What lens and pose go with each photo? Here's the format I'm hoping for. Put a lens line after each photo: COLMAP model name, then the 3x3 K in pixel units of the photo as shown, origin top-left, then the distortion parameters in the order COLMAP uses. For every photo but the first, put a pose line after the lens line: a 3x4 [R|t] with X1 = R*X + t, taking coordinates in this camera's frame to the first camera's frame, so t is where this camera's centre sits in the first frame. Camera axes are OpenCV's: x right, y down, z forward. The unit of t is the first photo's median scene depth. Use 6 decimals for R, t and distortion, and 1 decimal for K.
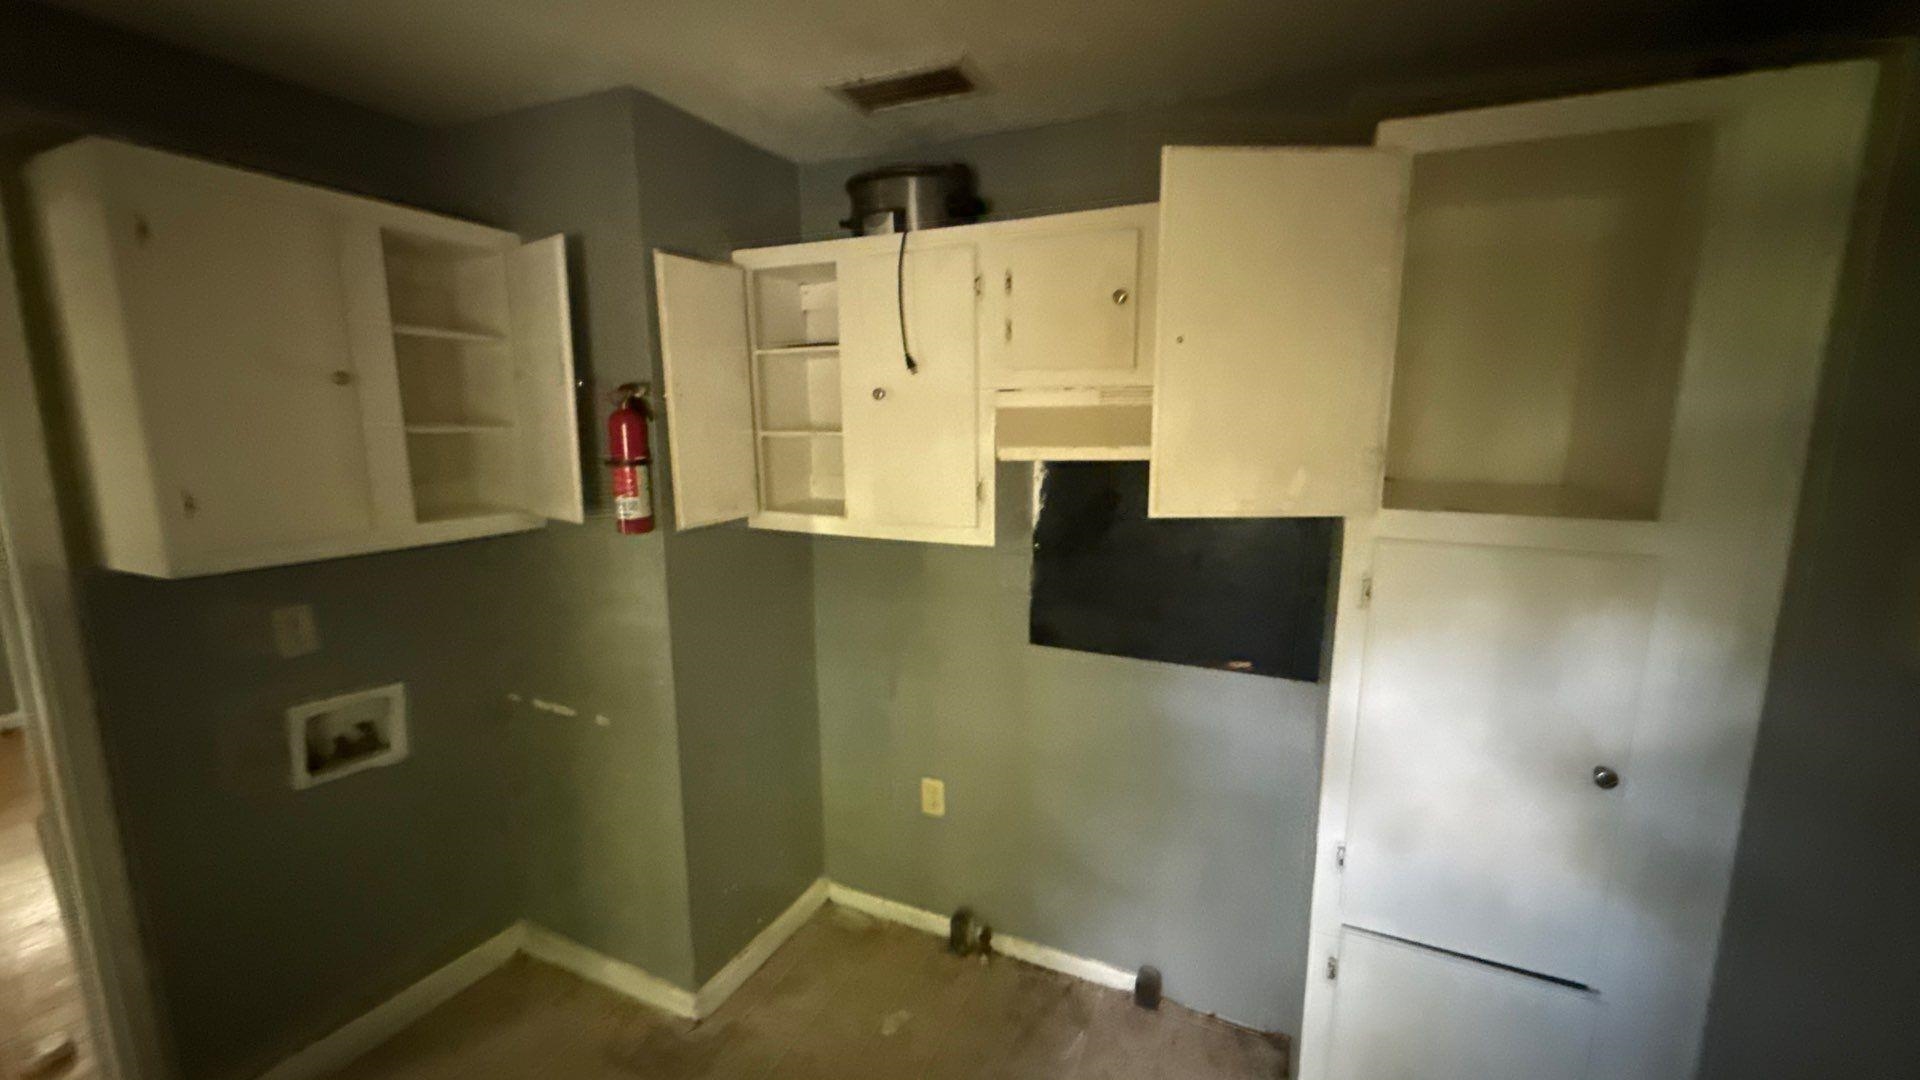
lens RADIAL K [[765.6, 0, 969.9], [0, 765.6, 545.9], [0, 0, 1]] dist [-0.002370, -0.000453]
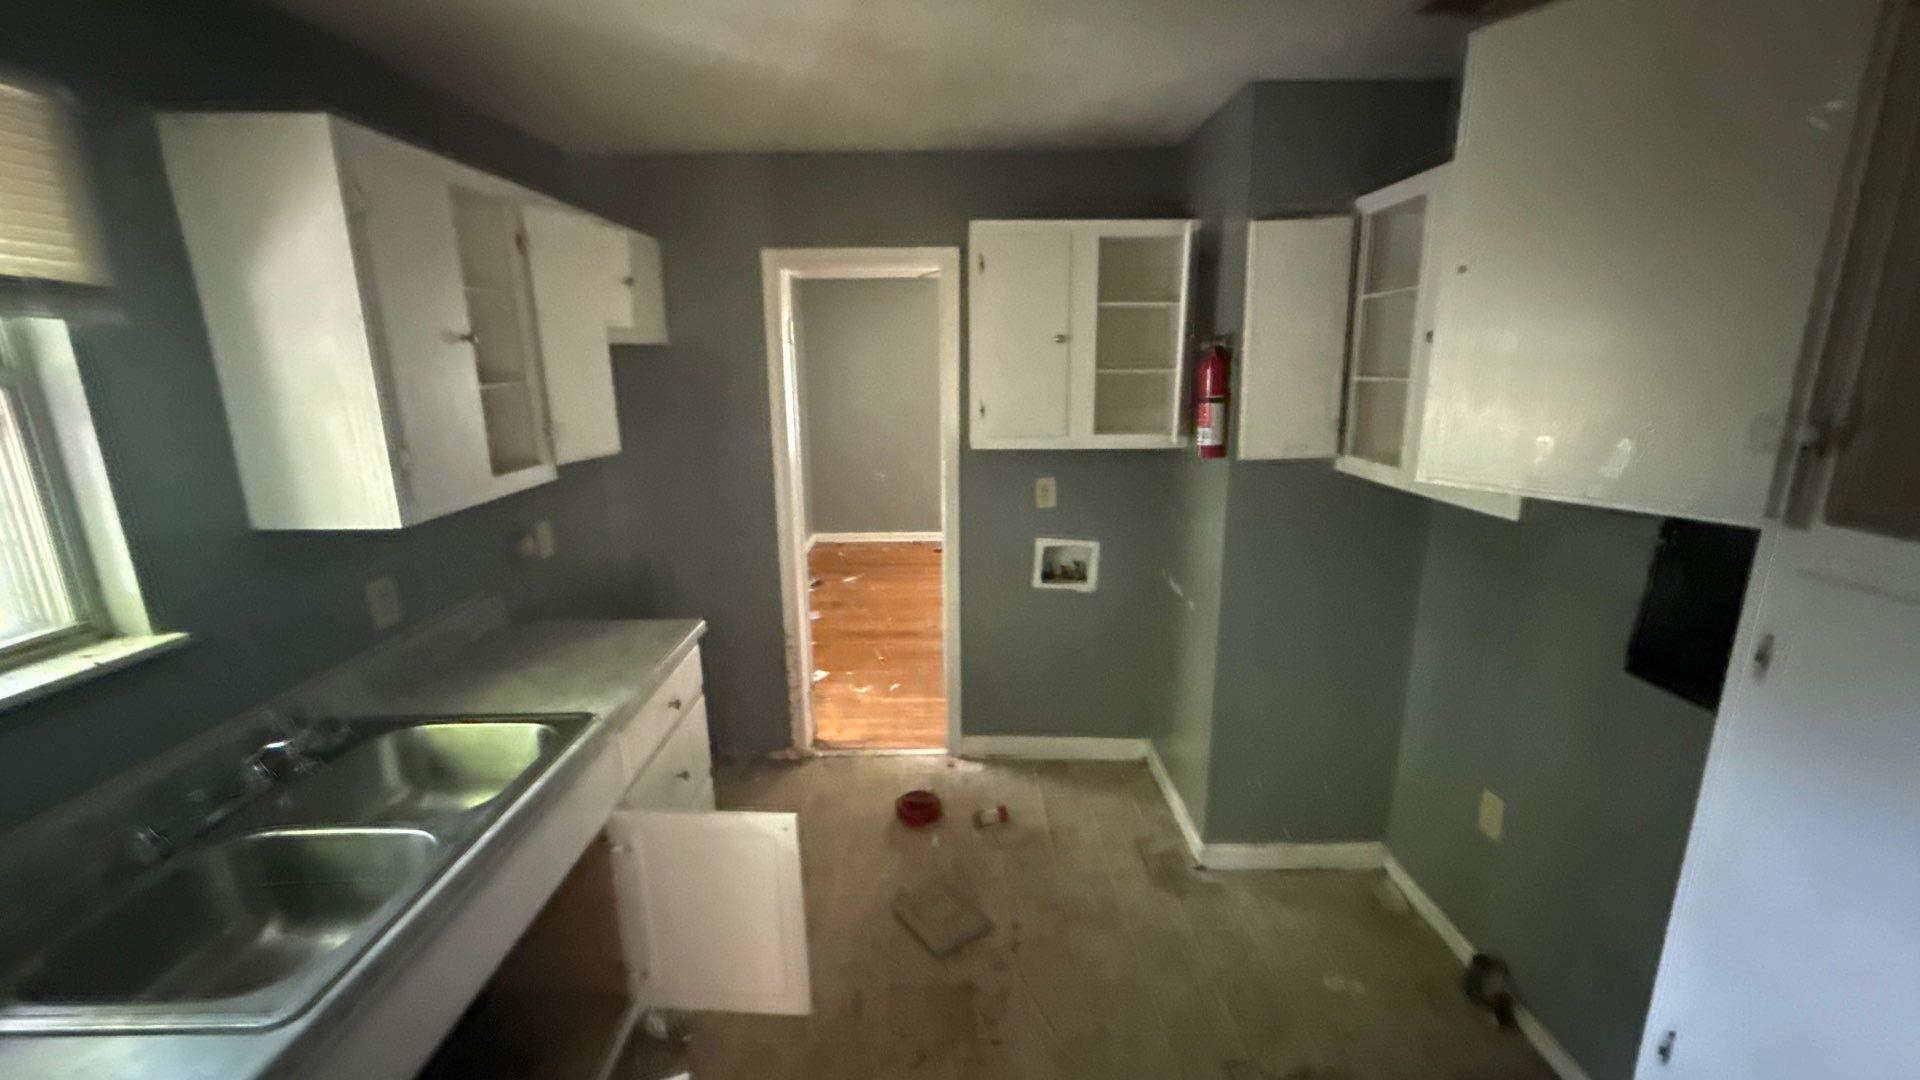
lens RADIAL K [[765.6, 0, 971.2], [0, 765.6, 538.6], [0, 0, 1]] dist [-0.002370, -0.000453]
pose [[0.425590, 0.200742, -0.882369, 0.489526], [-0.142803, 0.977765, 0.153567, -0.022756], [0.893577, 0.060648, 0.444794, 0.109751]]
